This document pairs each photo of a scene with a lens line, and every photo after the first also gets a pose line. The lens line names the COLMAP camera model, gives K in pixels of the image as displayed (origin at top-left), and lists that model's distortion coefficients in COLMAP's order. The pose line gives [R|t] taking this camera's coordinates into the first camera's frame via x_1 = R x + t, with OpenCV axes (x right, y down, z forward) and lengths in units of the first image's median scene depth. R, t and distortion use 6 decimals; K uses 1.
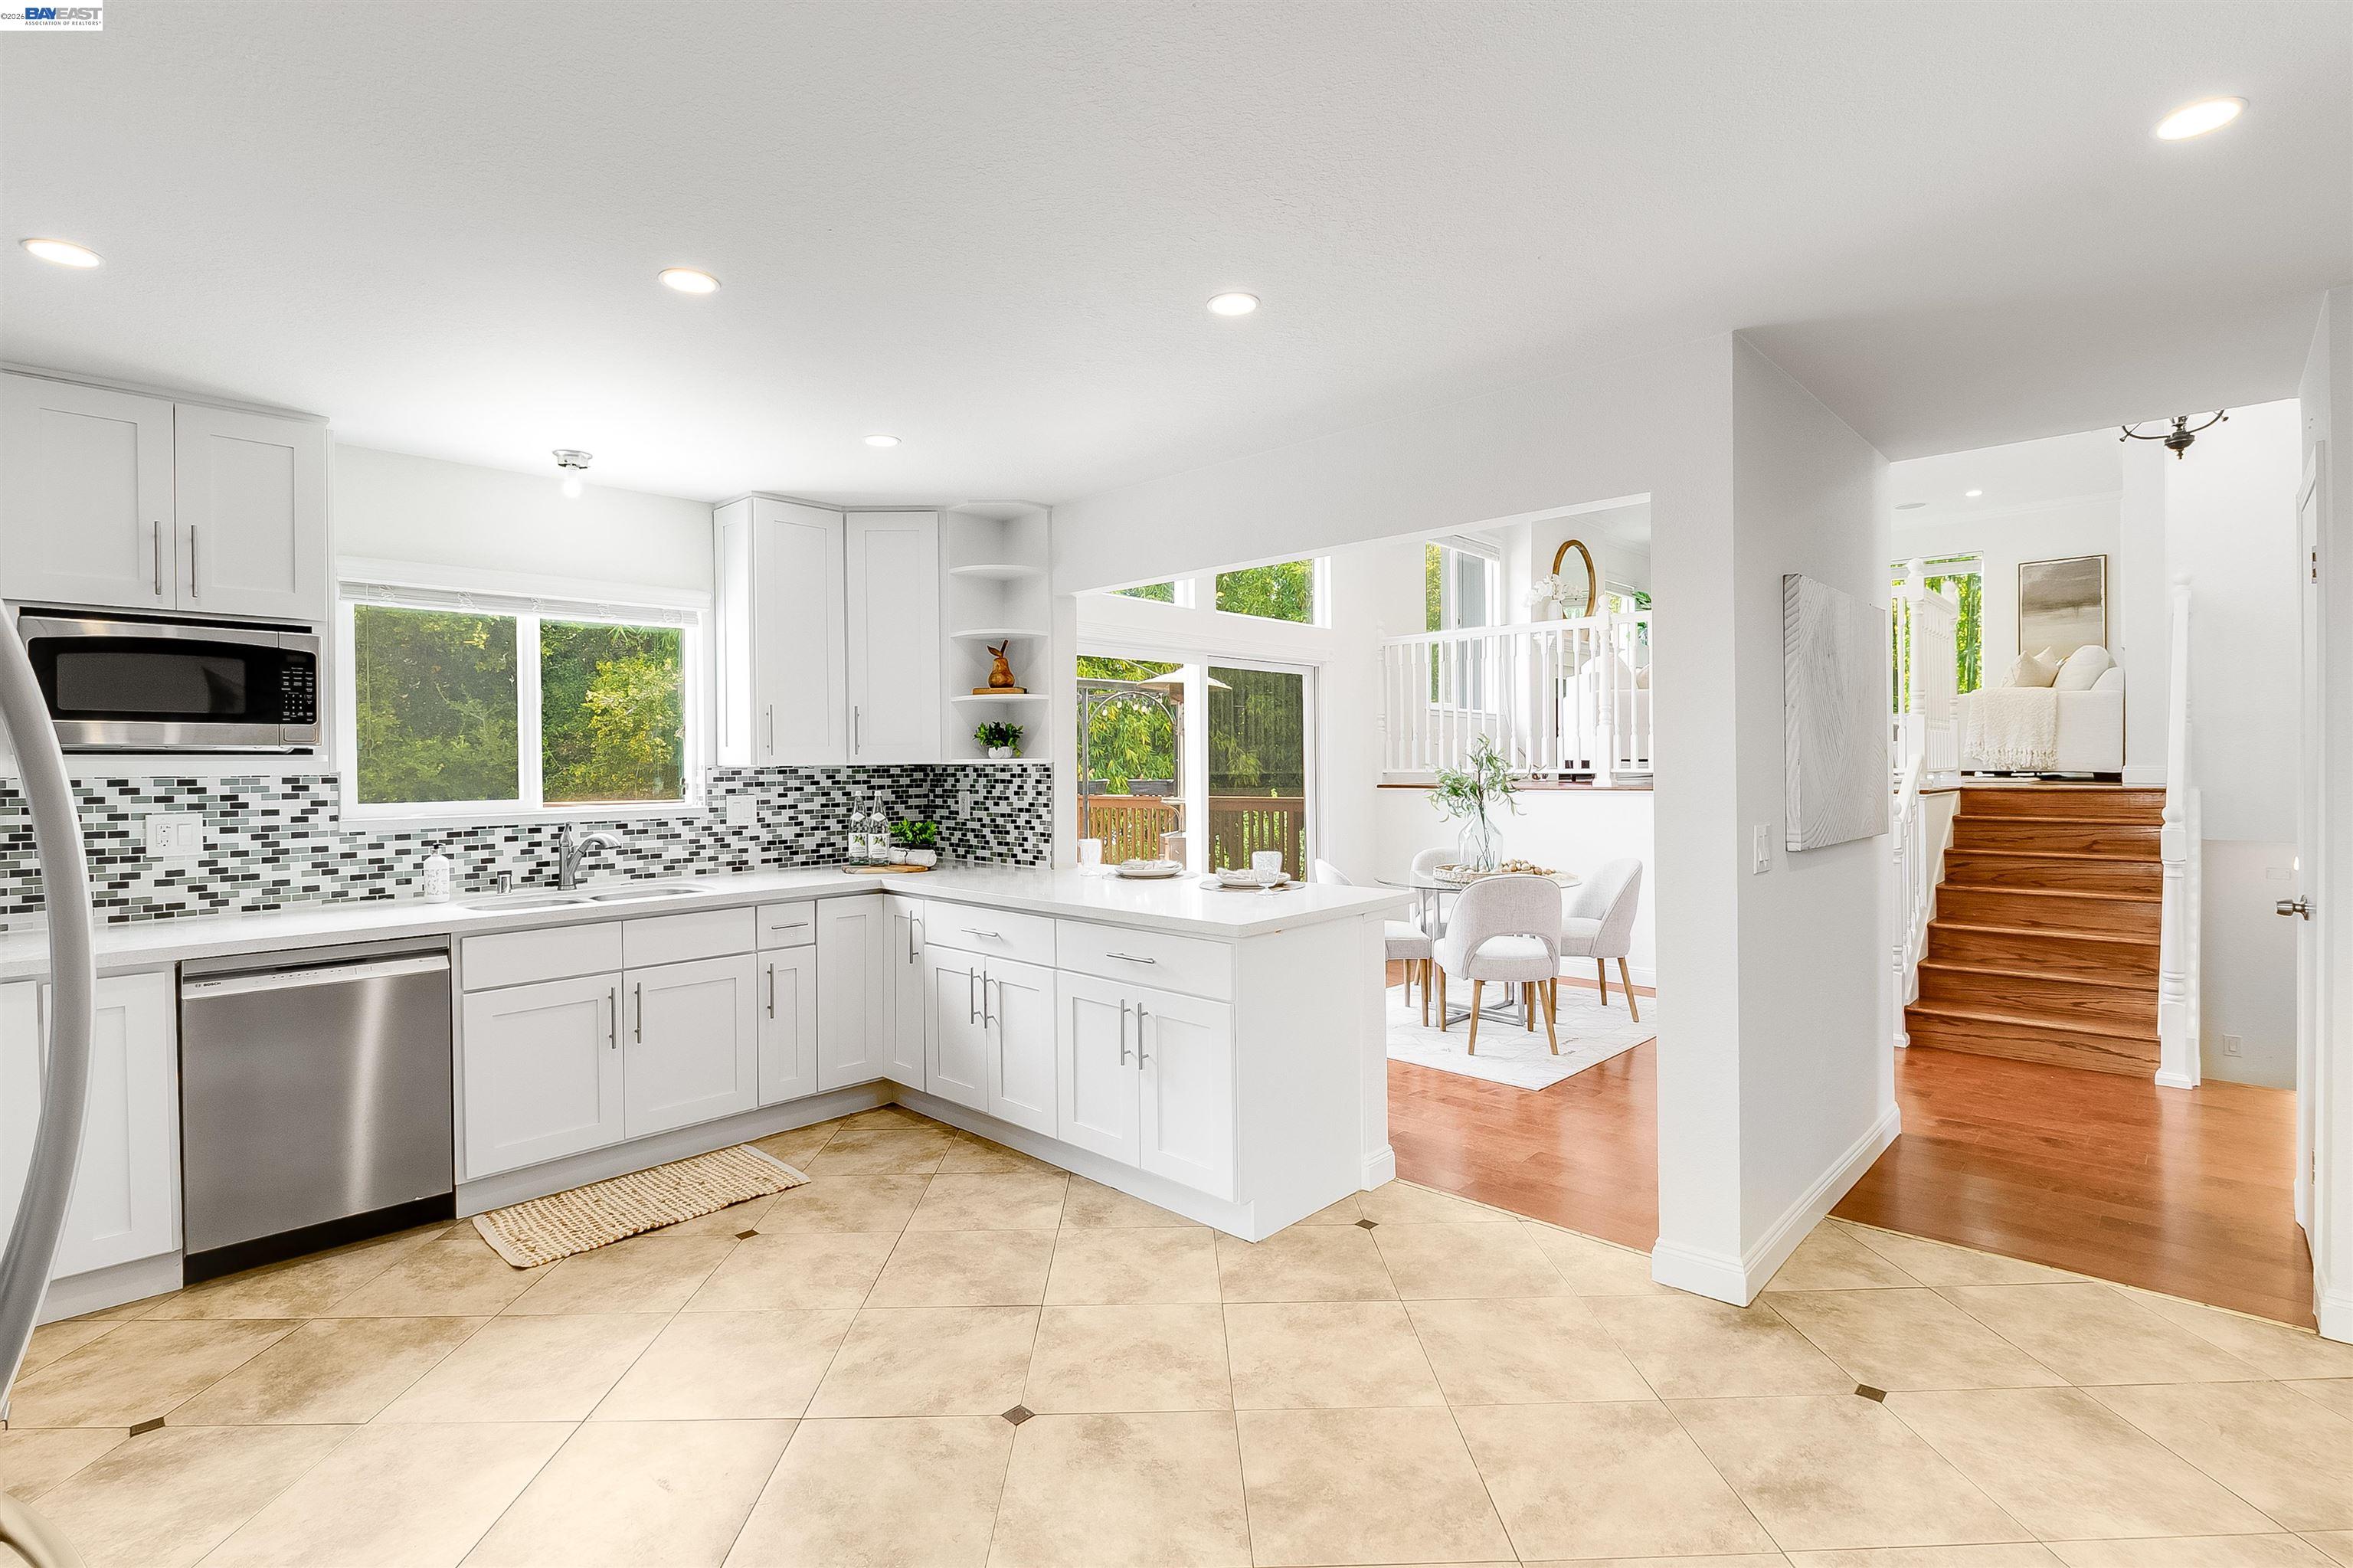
lens RADIAL K [[1094.6, 0, 1182.8], [0, 1094.6, 772.4], [0, 0, 1]] dist [0.000472, 0.000154]
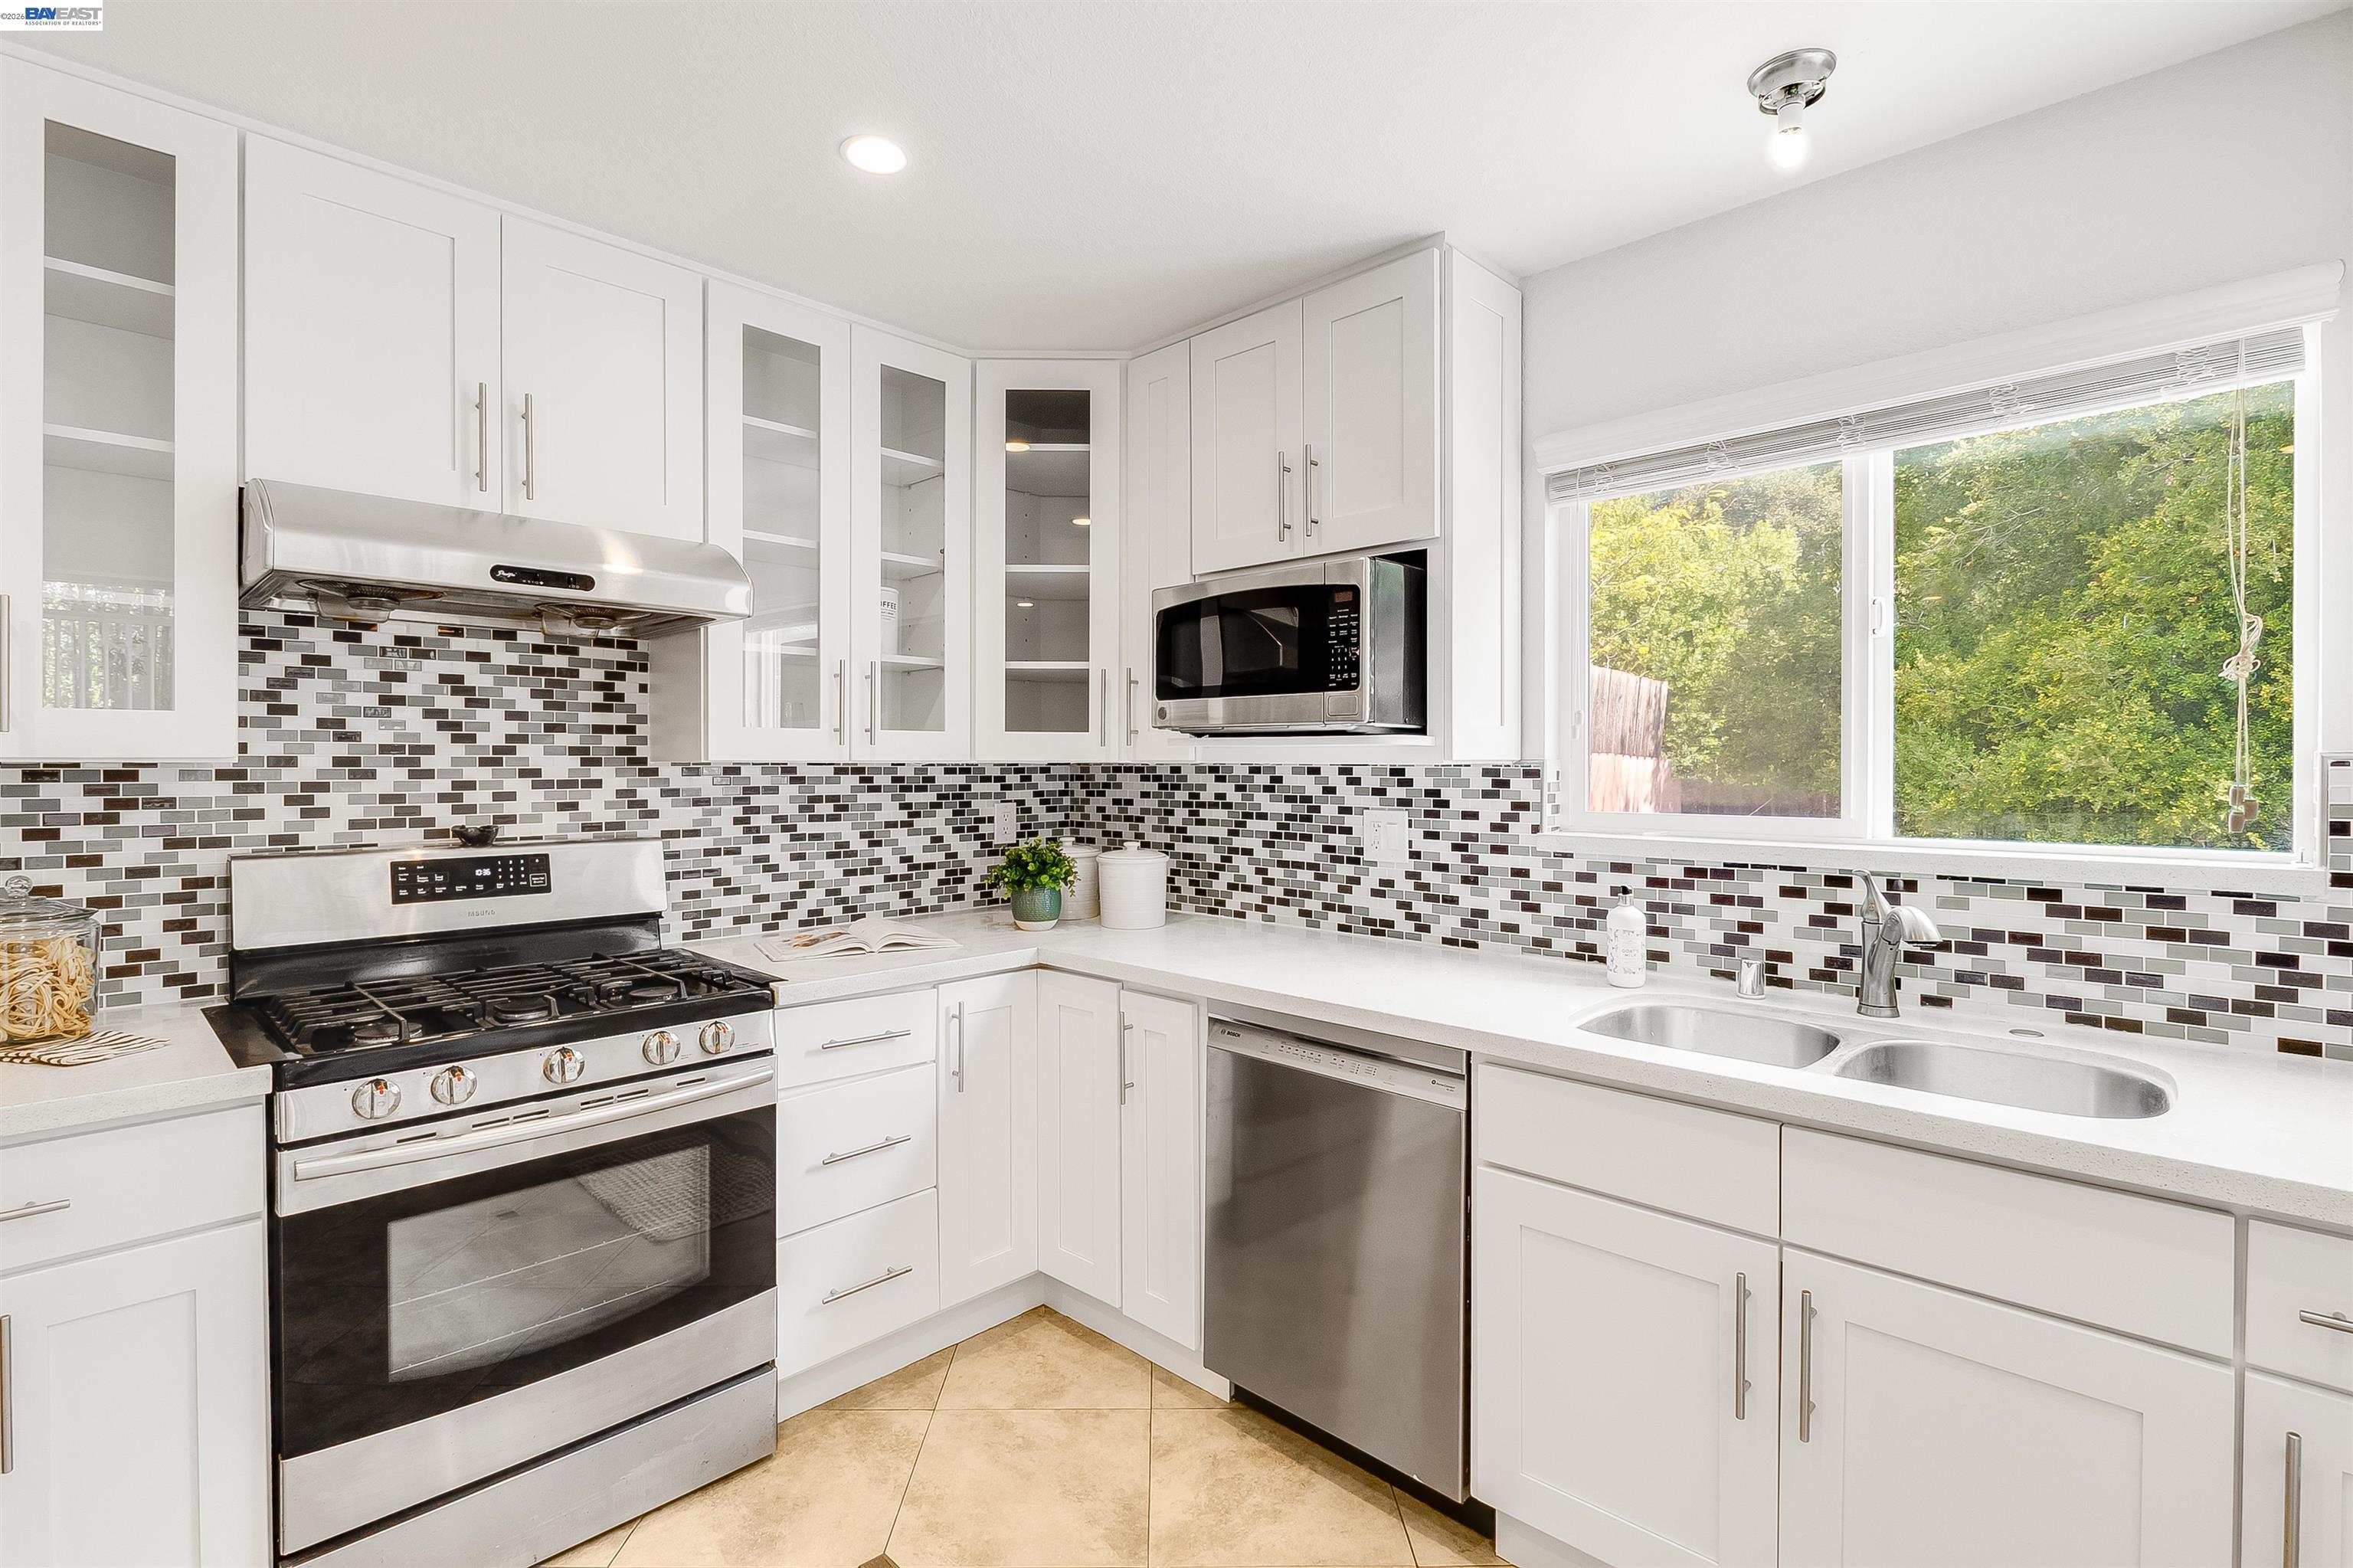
lens RADIAL K [[1089.4, 0, 1172.7], [0, 1089.4, 776.7], [0, 0, 1]] dist [-0.014965, -0.000225]
pose [[-0.020749, 0.025558, -0.999458, -0.091989], [-0.007567, 0.999641, 0.025720, -0.005376], [0.999756, 0.008097, -0.020548, 0.712875]]
